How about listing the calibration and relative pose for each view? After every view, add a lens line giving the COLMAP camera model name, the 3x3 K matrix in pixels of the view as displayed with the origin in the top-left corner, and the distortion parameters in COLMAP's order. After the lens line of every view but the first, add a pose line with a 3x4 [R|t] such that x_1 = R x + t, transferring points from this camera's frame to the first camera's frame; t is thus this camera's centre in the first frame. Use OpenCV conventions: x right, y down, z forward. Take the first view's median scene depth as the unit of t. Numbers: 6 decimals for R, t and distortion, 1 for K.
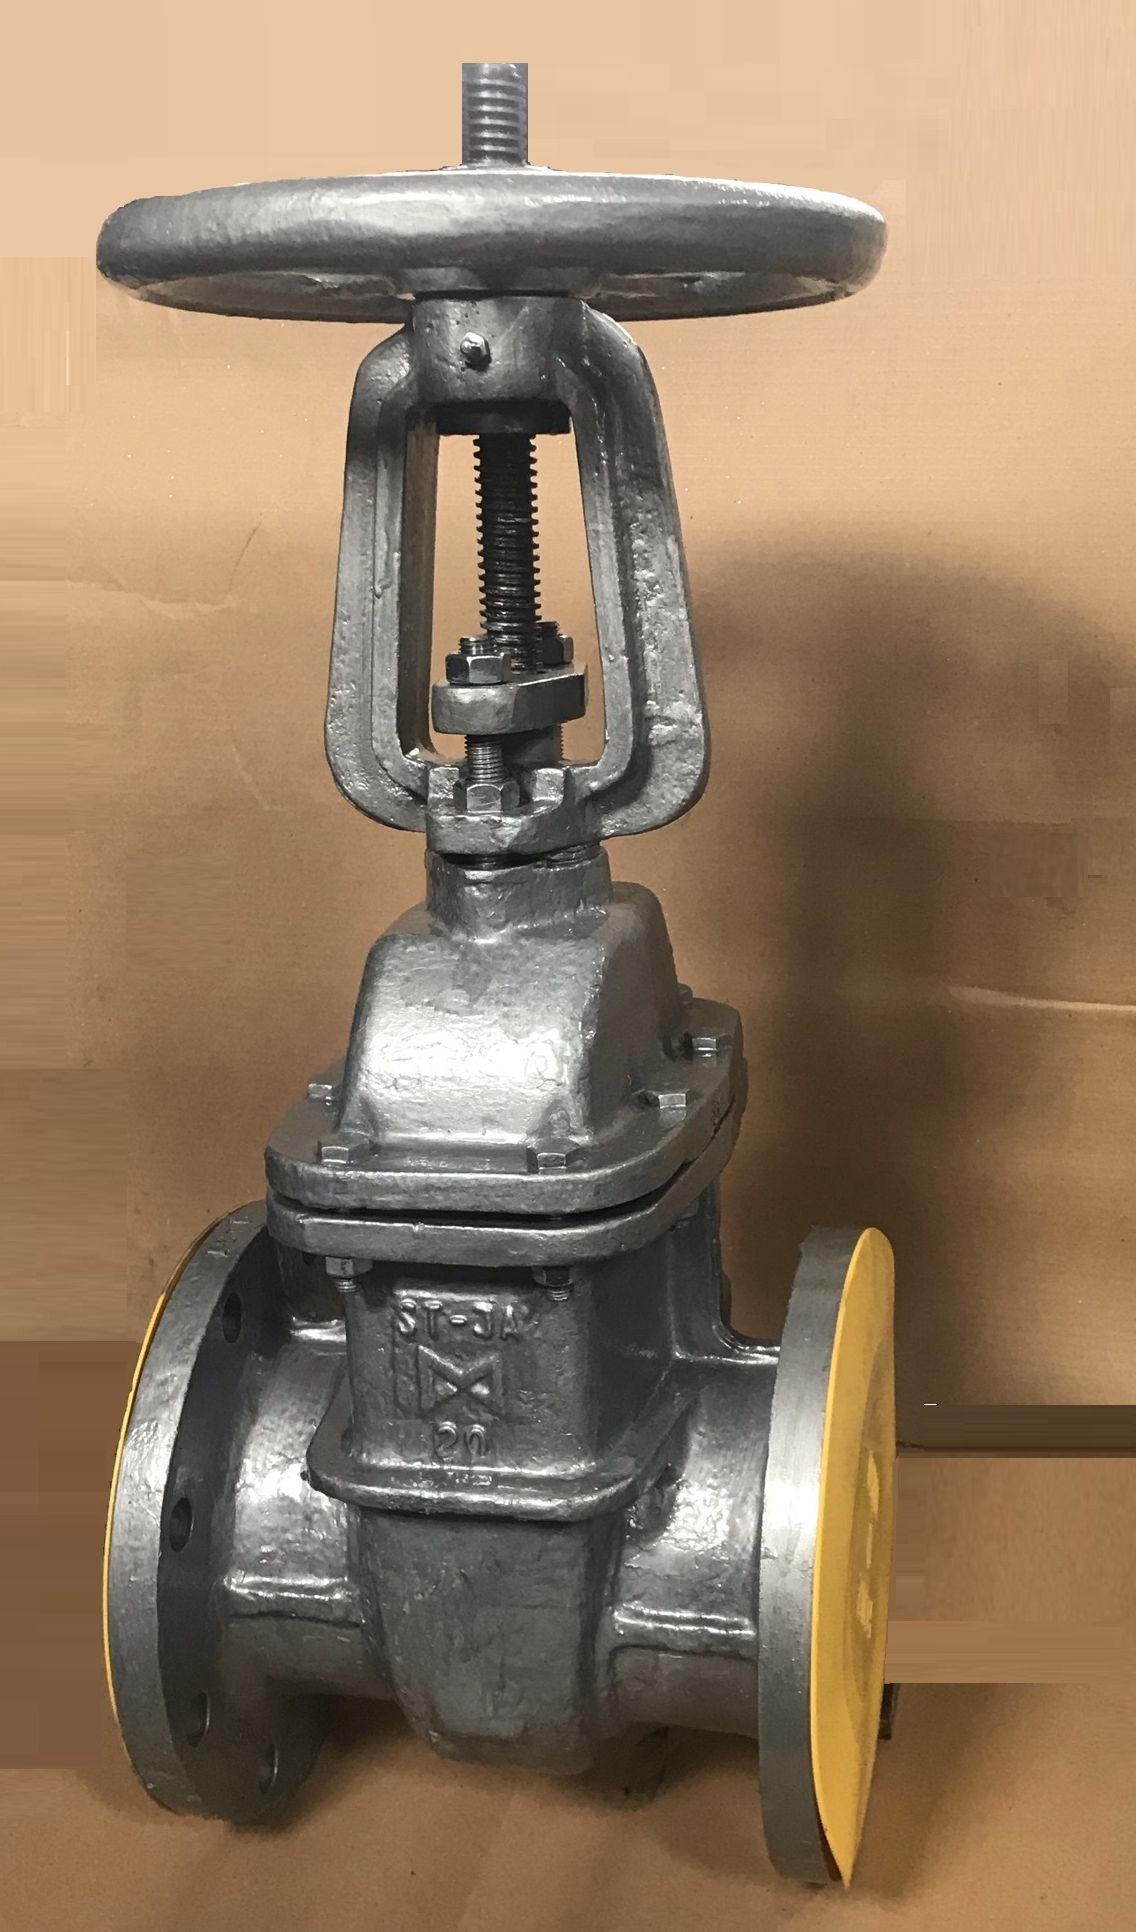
lens RADIAL K [[2316.7, 0, 692.9], [0, 2316.7, 958.5], [0, 0, 1]] dist [0.174651, -0.673634]
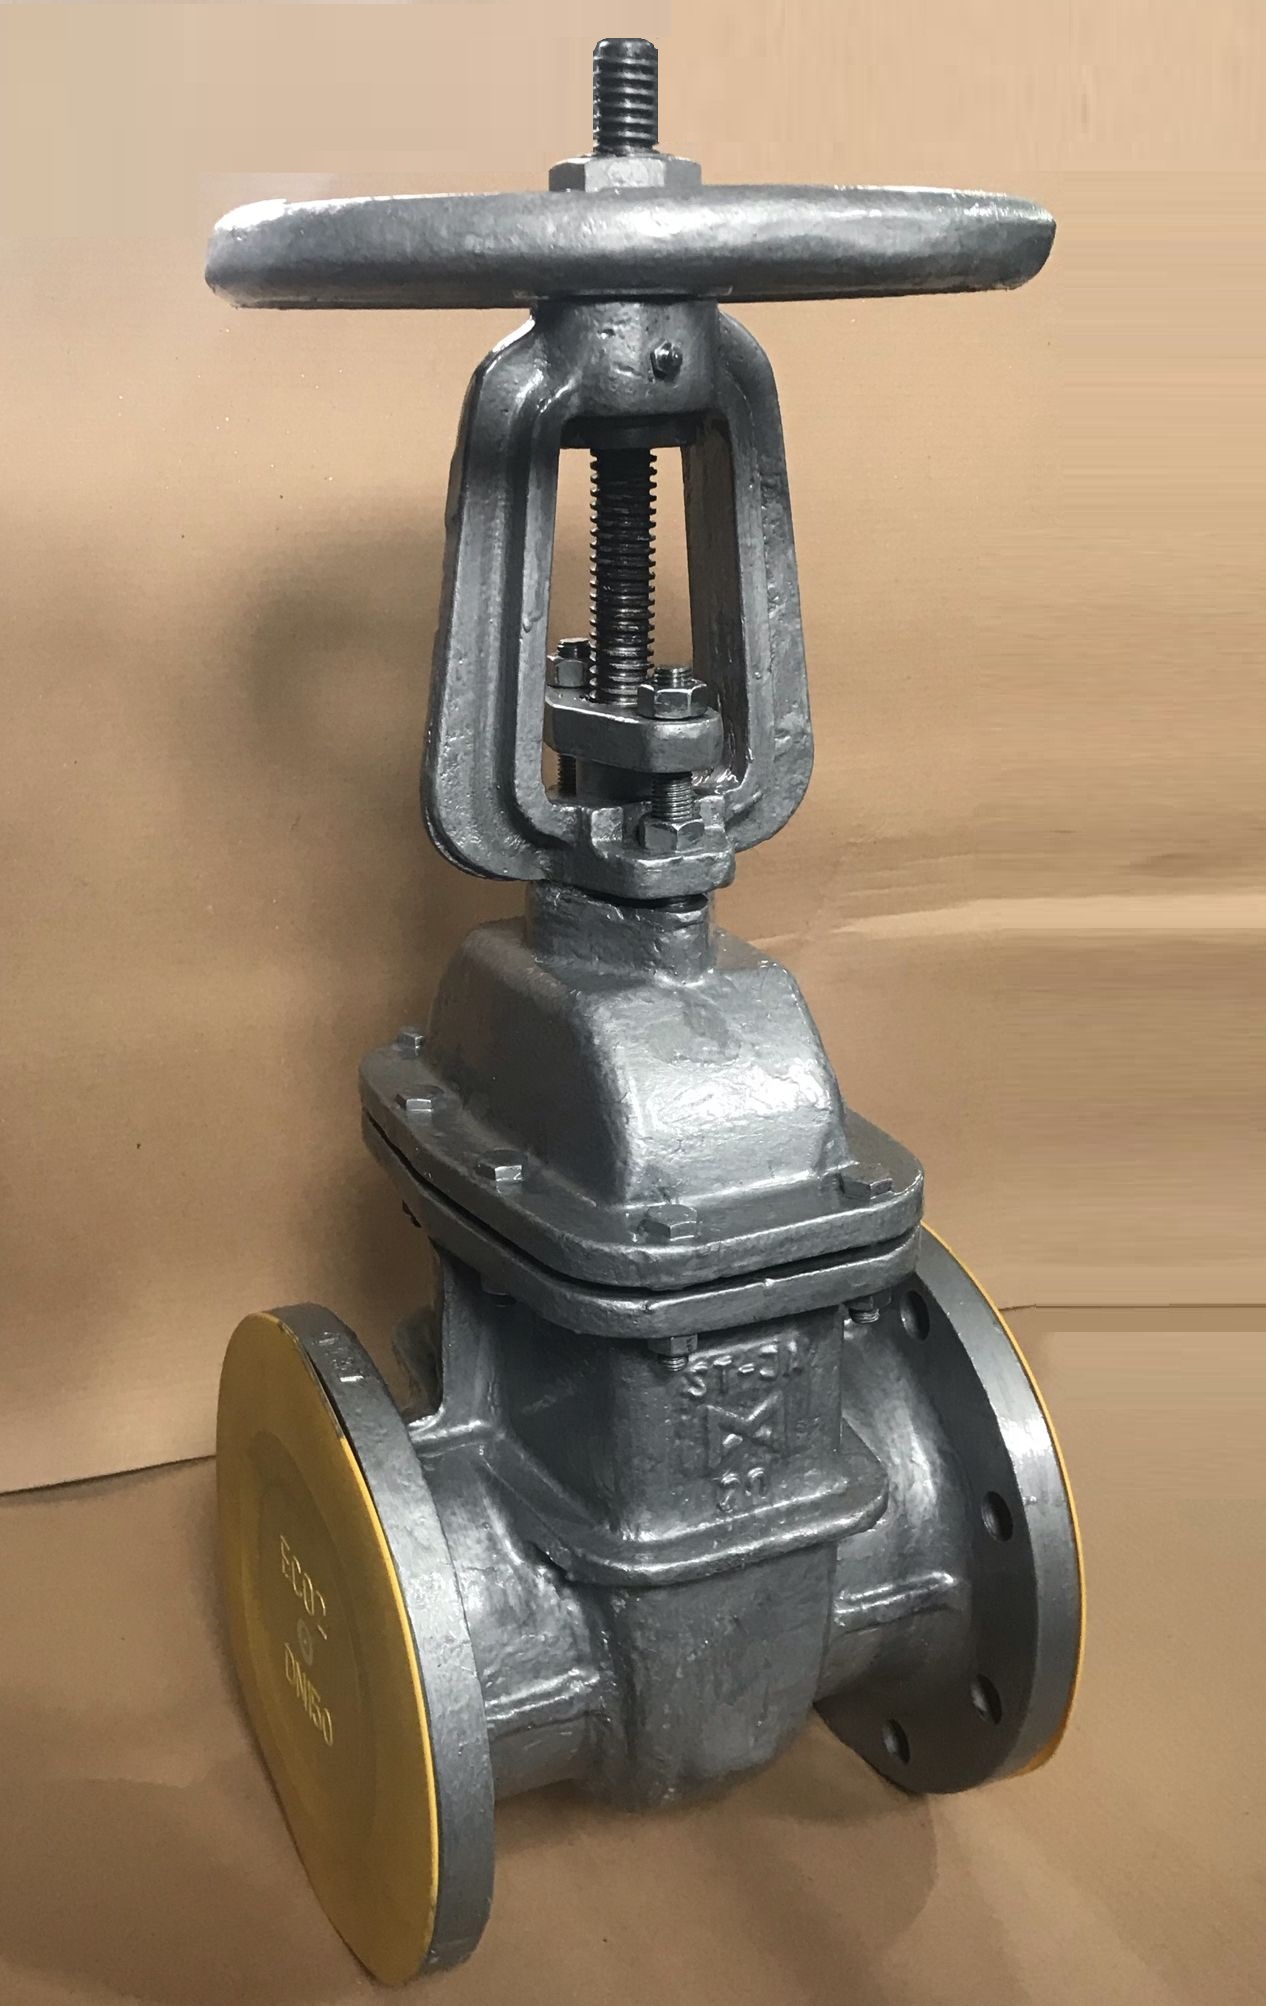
lens RADIAL K [[2289.7, 0, 626.8], [0, 2289.7, 1042.3], [0, 0, 1]] dist [0.176715, -0.625733]
pose [[0.787930, -0.181777, 0.588323, -0.670201], [0.133437, 0.983136, 0.125055, -0.105241], [-0.601133, -0.020030, 0.798898, 0.255864]]
